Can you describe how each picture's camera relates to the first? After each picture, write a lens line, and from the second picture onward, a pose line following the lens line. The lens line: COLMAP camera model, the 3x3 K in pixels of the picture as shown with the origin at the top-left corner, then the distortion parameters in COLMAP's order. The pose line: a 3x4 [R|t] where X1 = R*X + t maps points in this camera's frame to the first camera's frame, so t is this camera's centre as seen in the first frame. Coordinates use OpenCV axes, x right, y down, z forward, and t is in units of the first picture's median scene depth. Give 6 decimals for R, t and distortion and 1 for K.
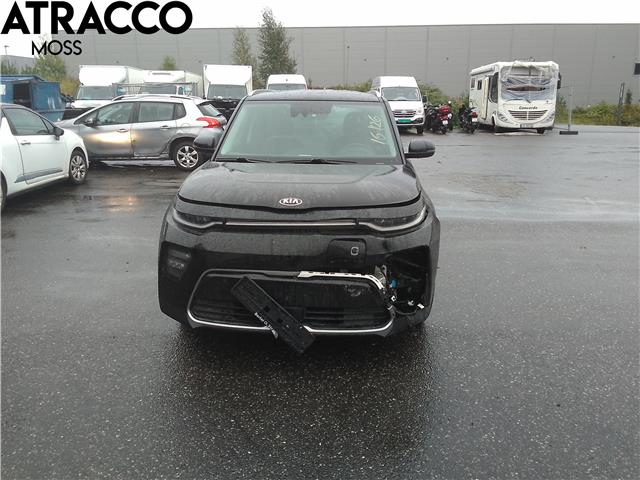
lens RADIAL K [[517.8, 0, 319.8], [0, 517.8, 242.3], [0, 0, 1]] dist [0.016494, 0.006380]
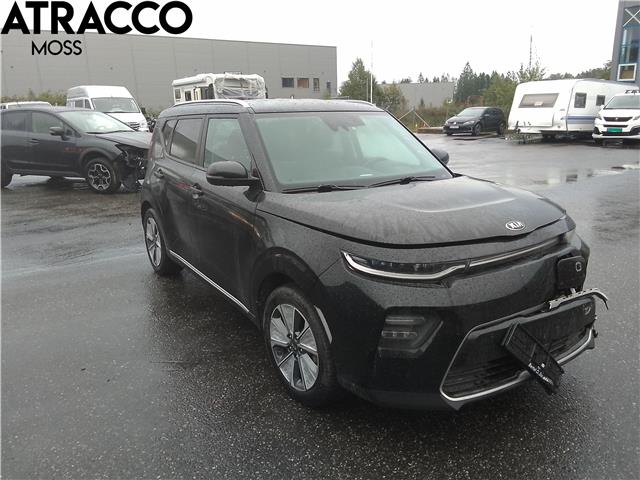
lens RADIAL K [[517.8, 0, 320.6], [0, 517.8, 238.6], [0, 0, 1]] dist [0.016494, 0.006380]
pose [[0.782477, -0.163896, 0.600723, -0.151460], [0.180189, 0.983061, 0.033503, -0.026405], [-0.596039, 0.082029, 0.798755, 0.092013]]
